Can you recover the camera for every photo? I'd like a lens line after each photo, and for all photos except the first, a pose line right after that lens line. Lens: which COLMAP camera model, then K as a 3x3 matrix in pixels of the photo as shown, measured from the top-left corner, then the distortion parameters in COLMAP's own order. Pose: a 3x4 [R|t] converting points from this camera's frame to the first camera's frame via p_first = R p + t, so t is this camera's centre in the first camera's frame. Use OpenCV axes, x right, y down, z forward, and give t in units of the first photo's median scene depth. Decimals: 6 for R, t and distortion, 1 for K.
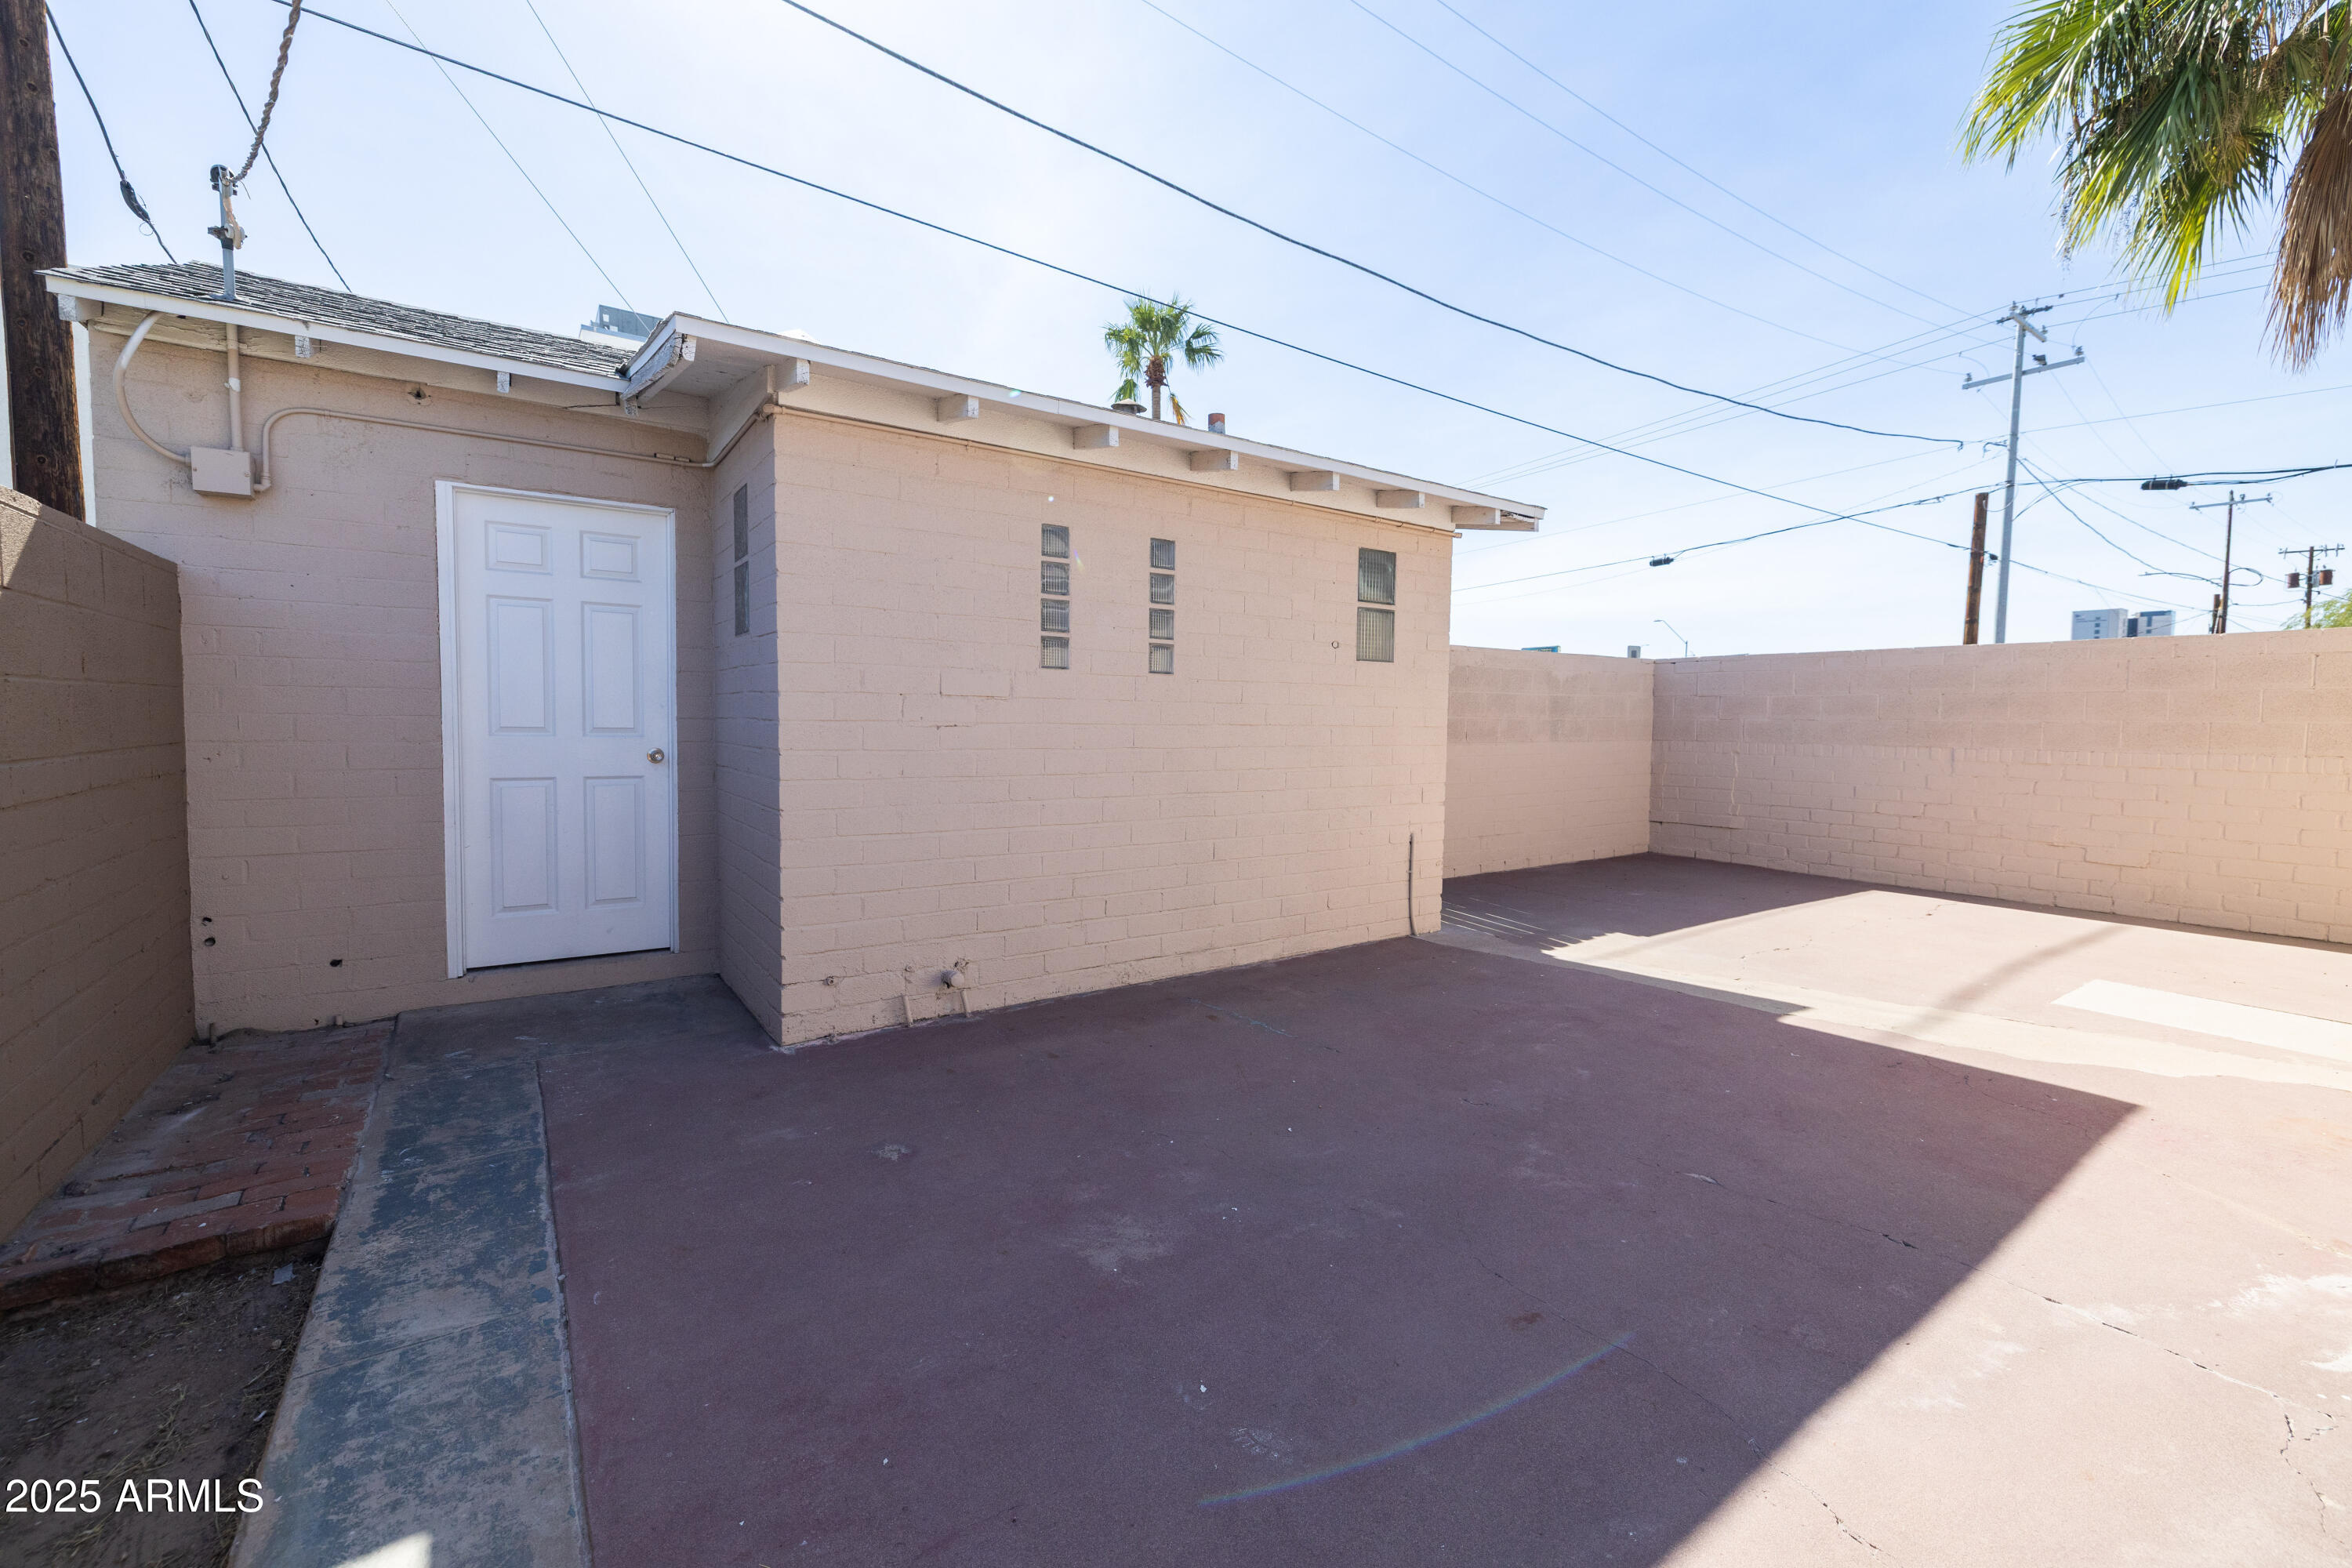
lens RADIAL K [[985.9, 0, 1167.4], [0, 985.9, 771.5], [0, 0, 1]] dist [-0.000173, 0.000052]
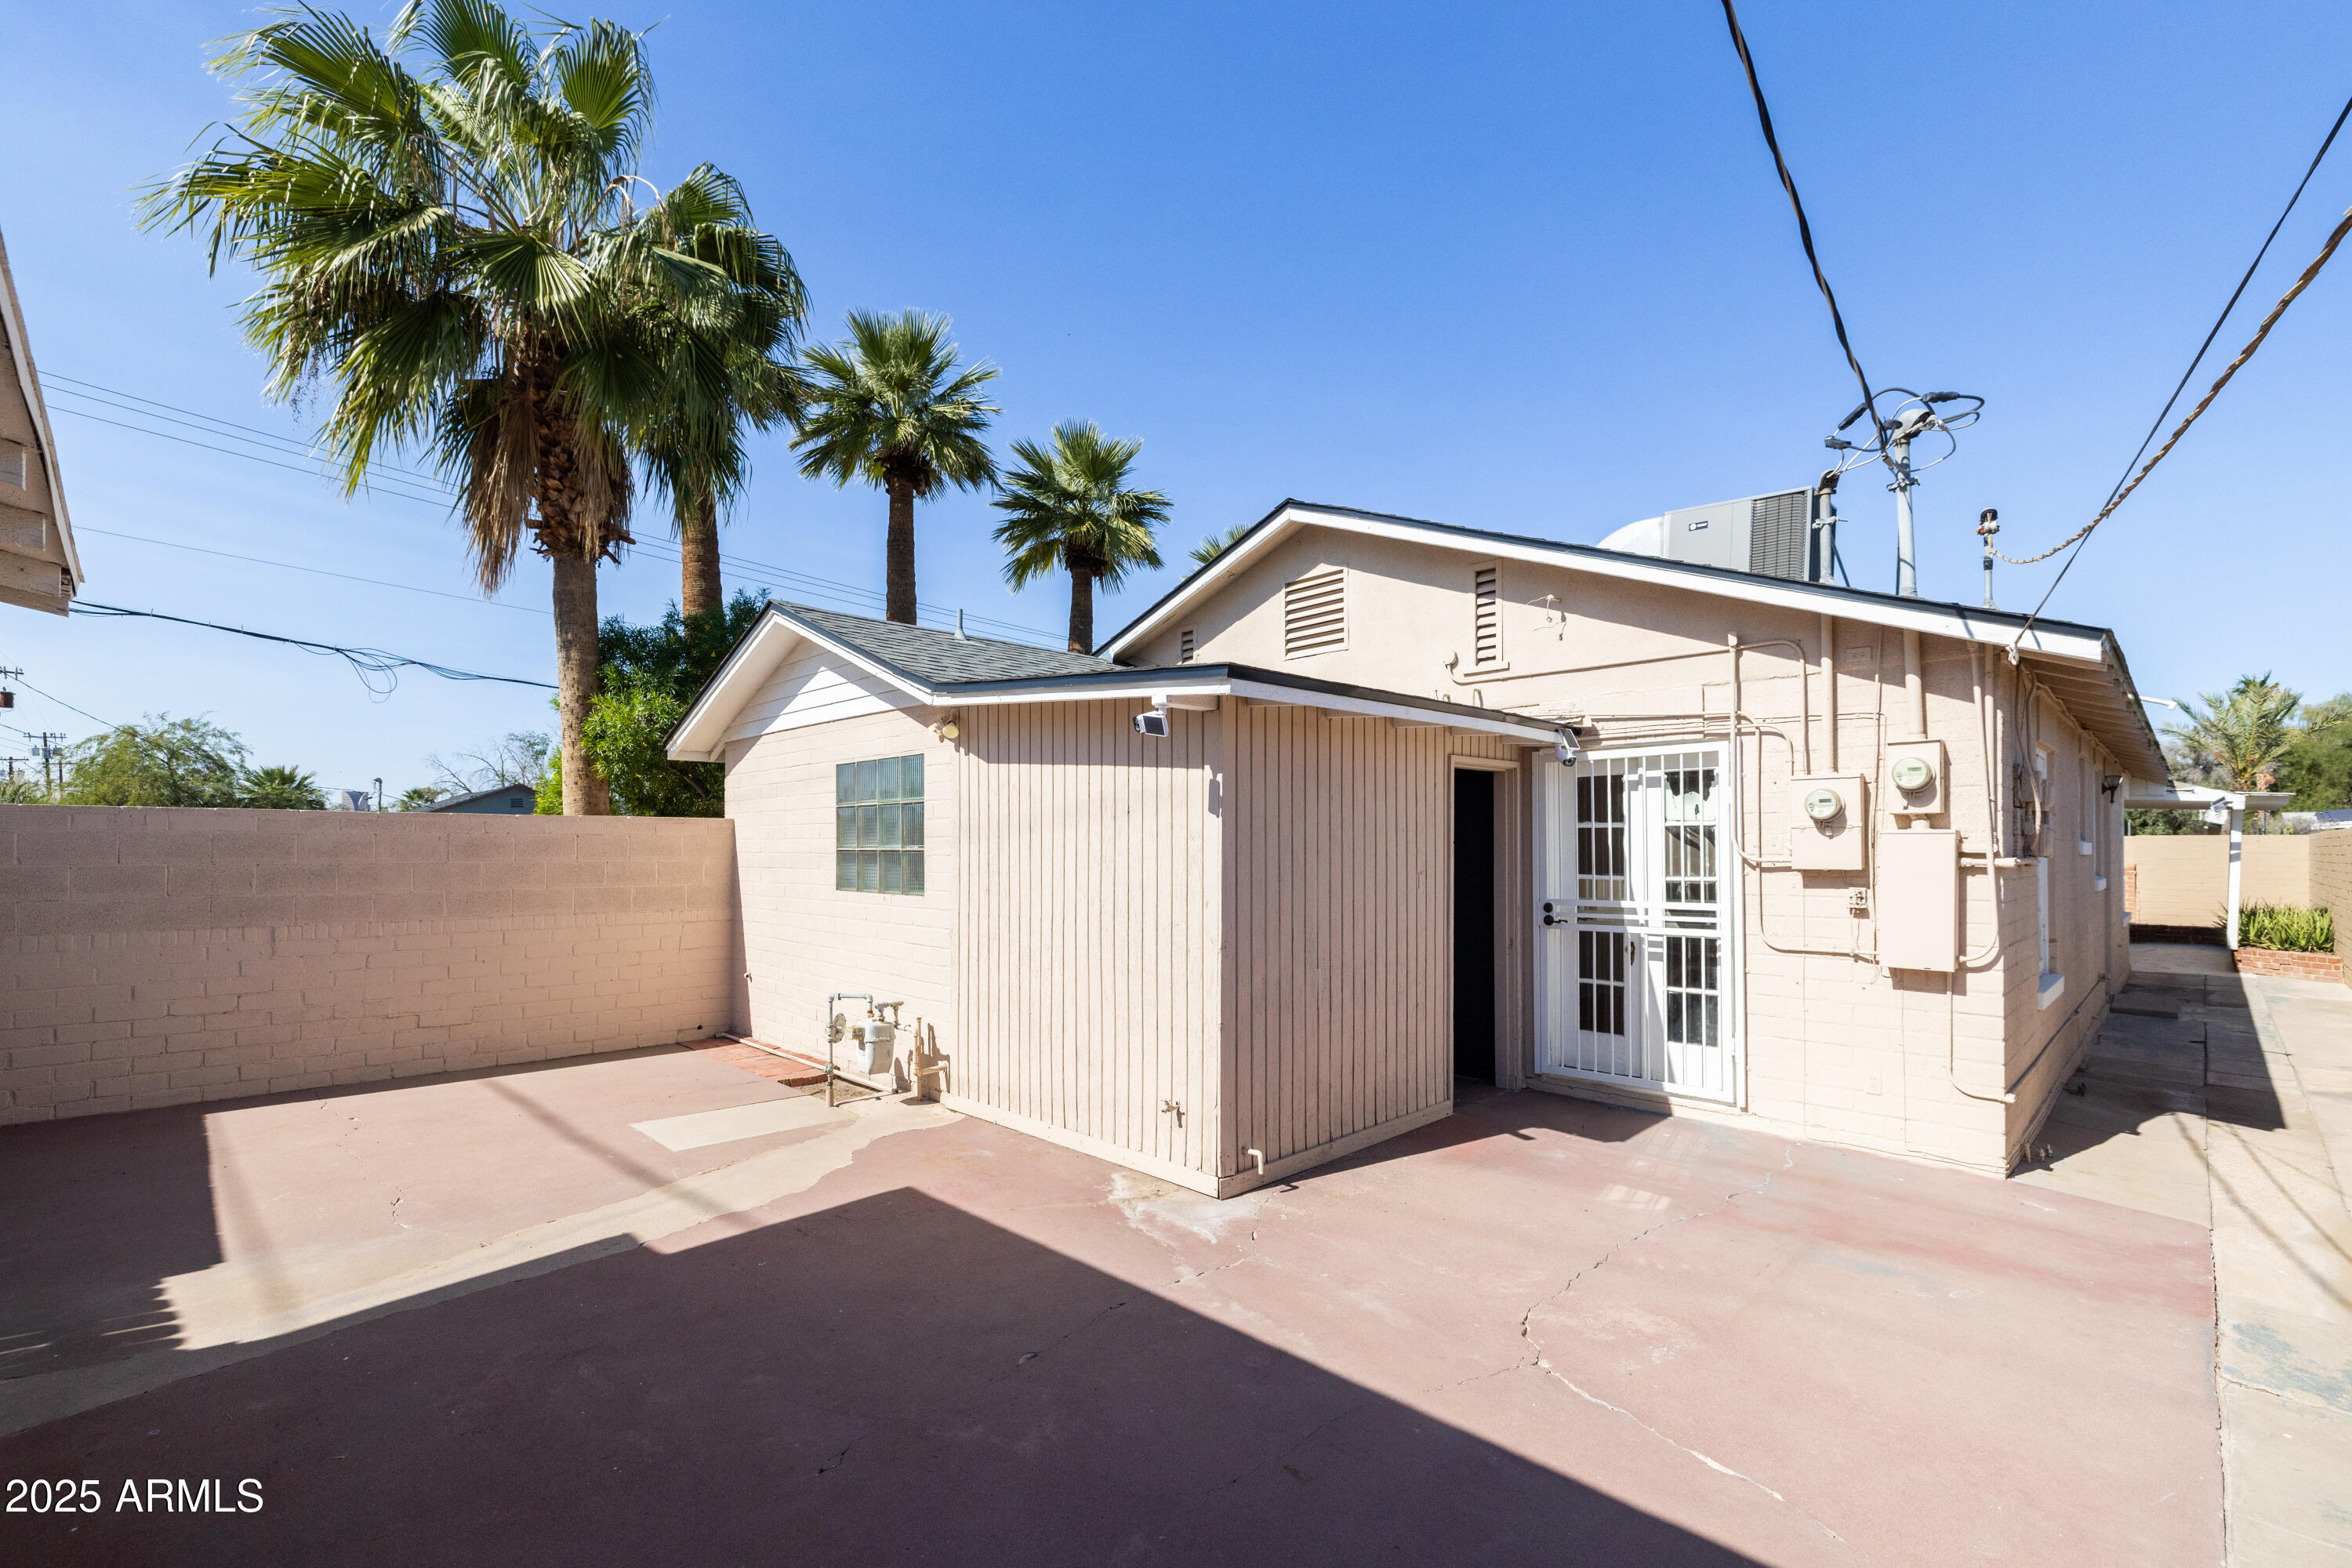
lens RADIAL K [[1013.4, 0, 1177.5], [0, 1013.4, 849.1], [0, 0, 1]] dist [0.001662, 0.000266]
pose [[-0.188317, -0.010400, 0.982053, -0.323032], [0.050630, 0.998511, 0.020283, -0.096076], [-0.980802, 0.053541, -0.187510, 0.519477]]
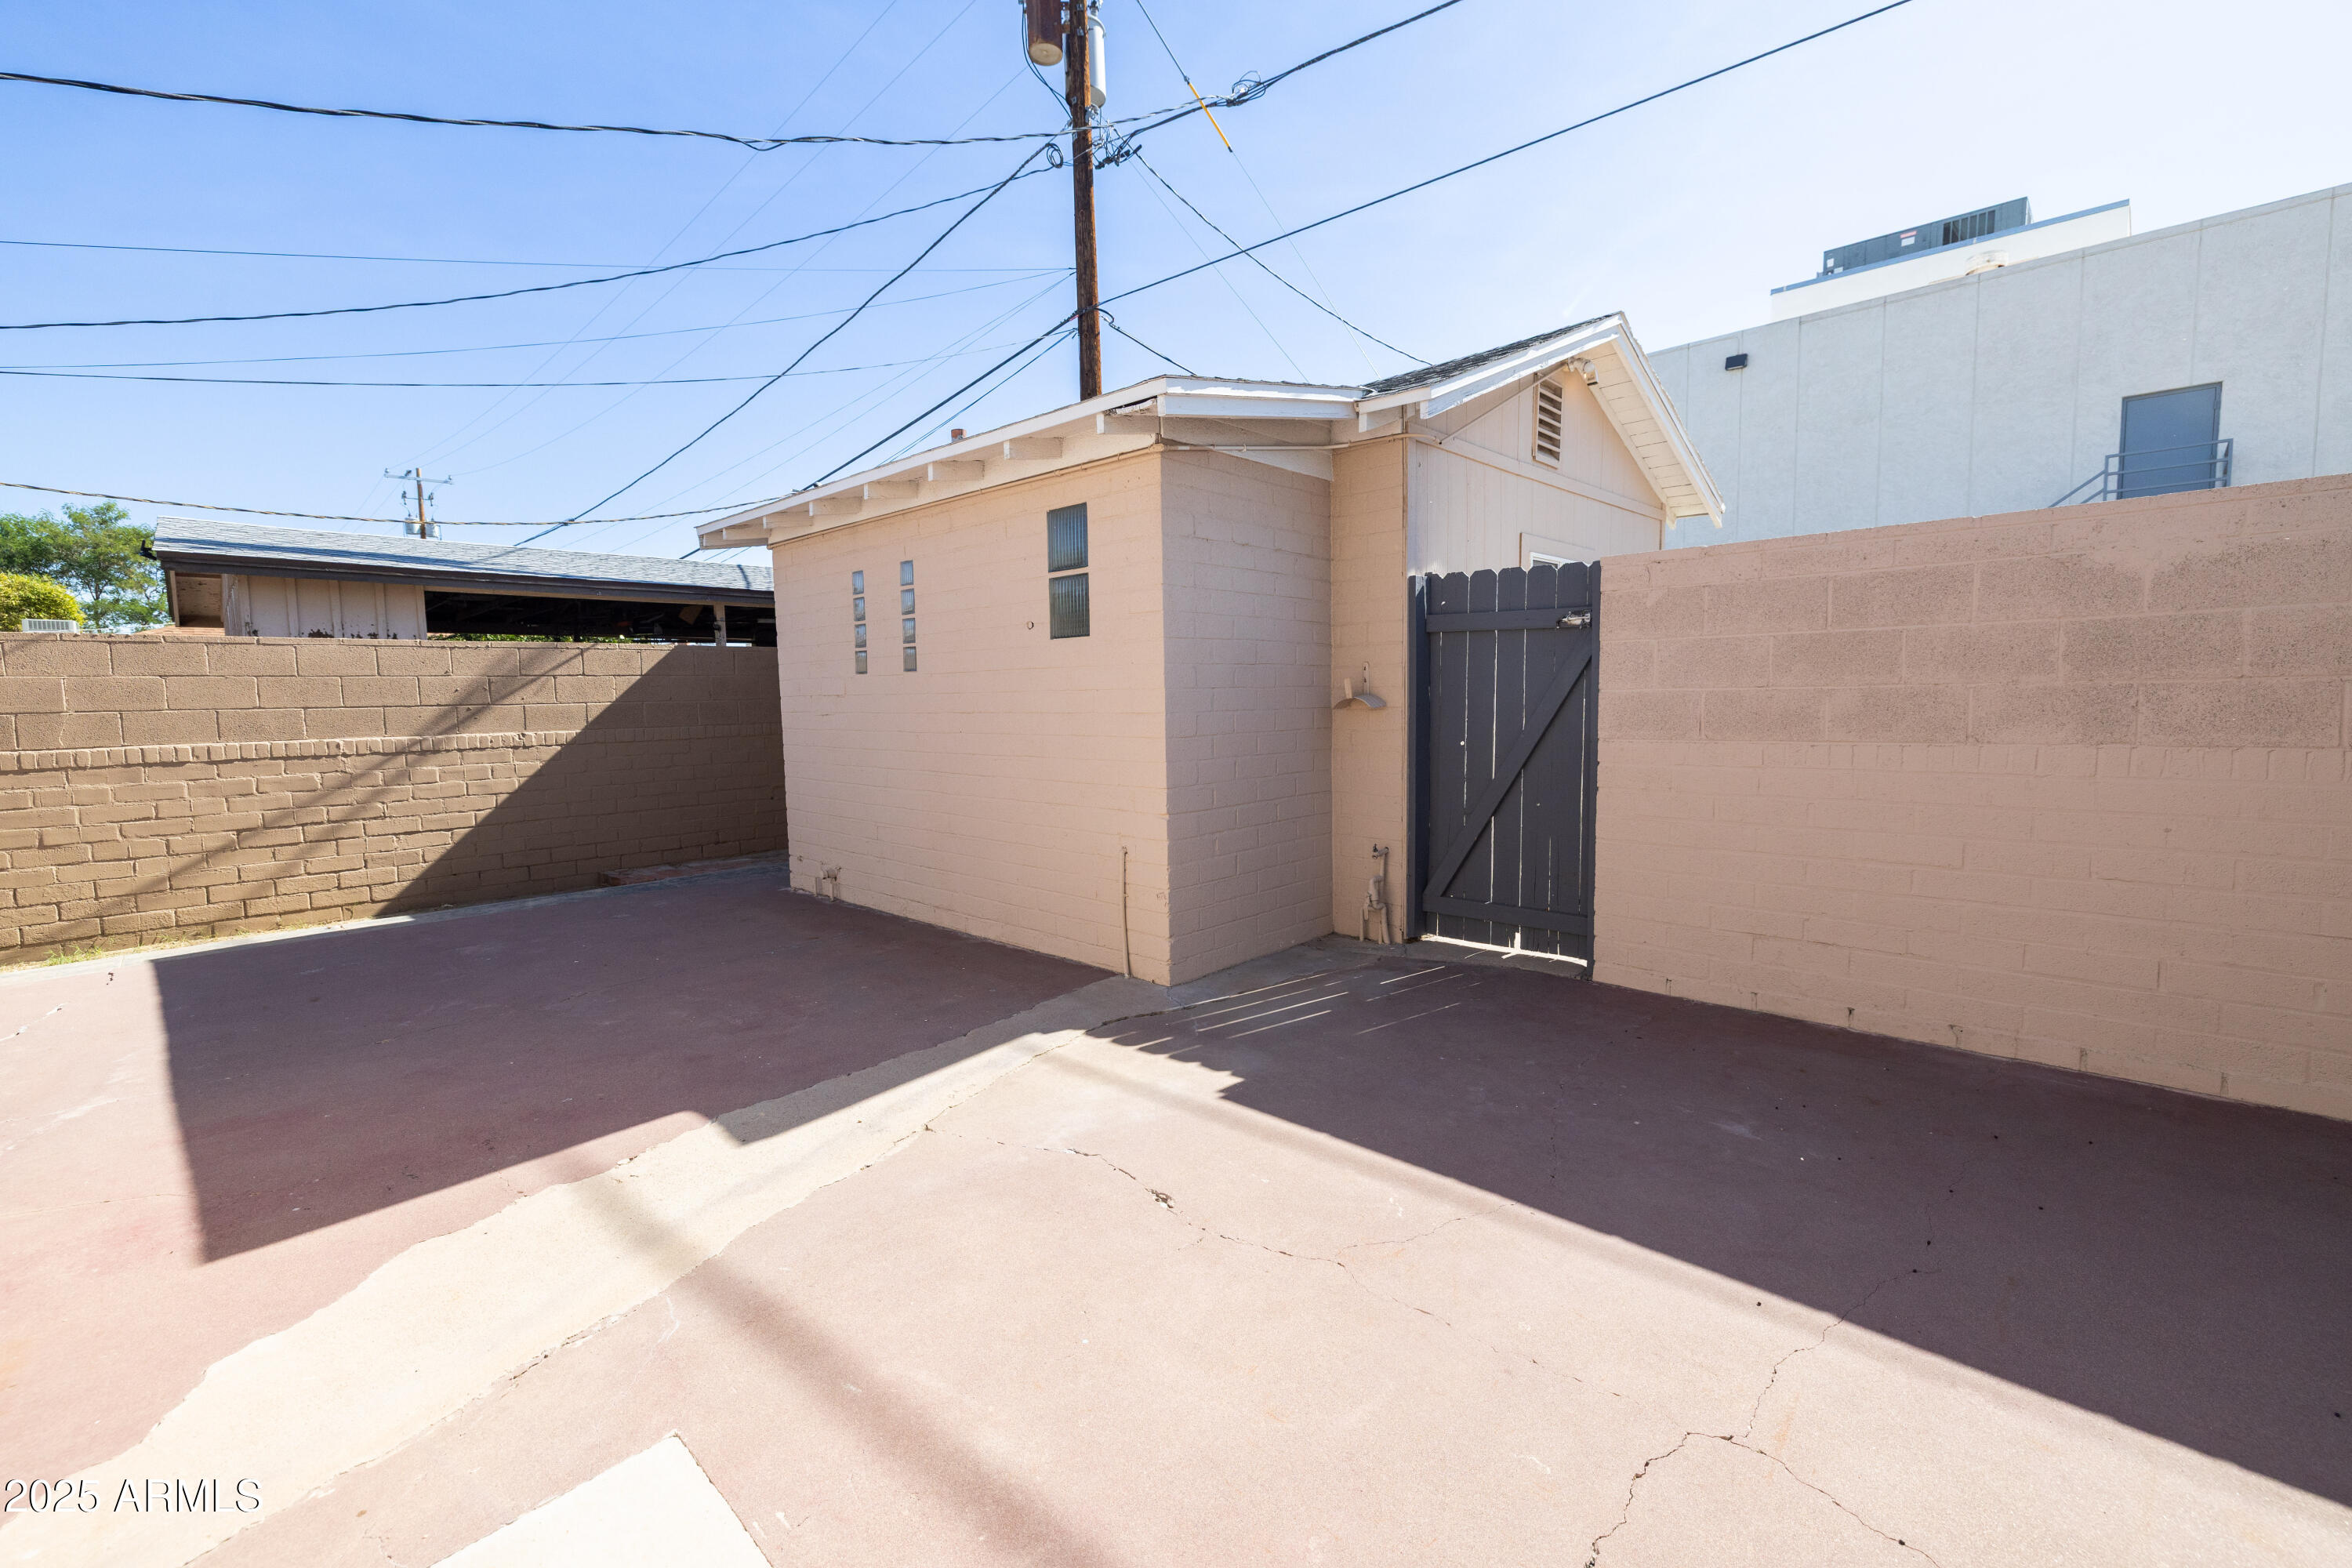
lens RADIAL K [[985.9, 0, 1167.4], [0, 985.9, 771.5], [0, 0, 1]] dist [-0.000173, 0.000052]
pose [[0.195801, 0.059954, -0.978809, 1.083982], [-0.033036, 0.997966, 0.054519, -0.044991], [0.980087, 0.021661, 0.197383, 0.924199]]
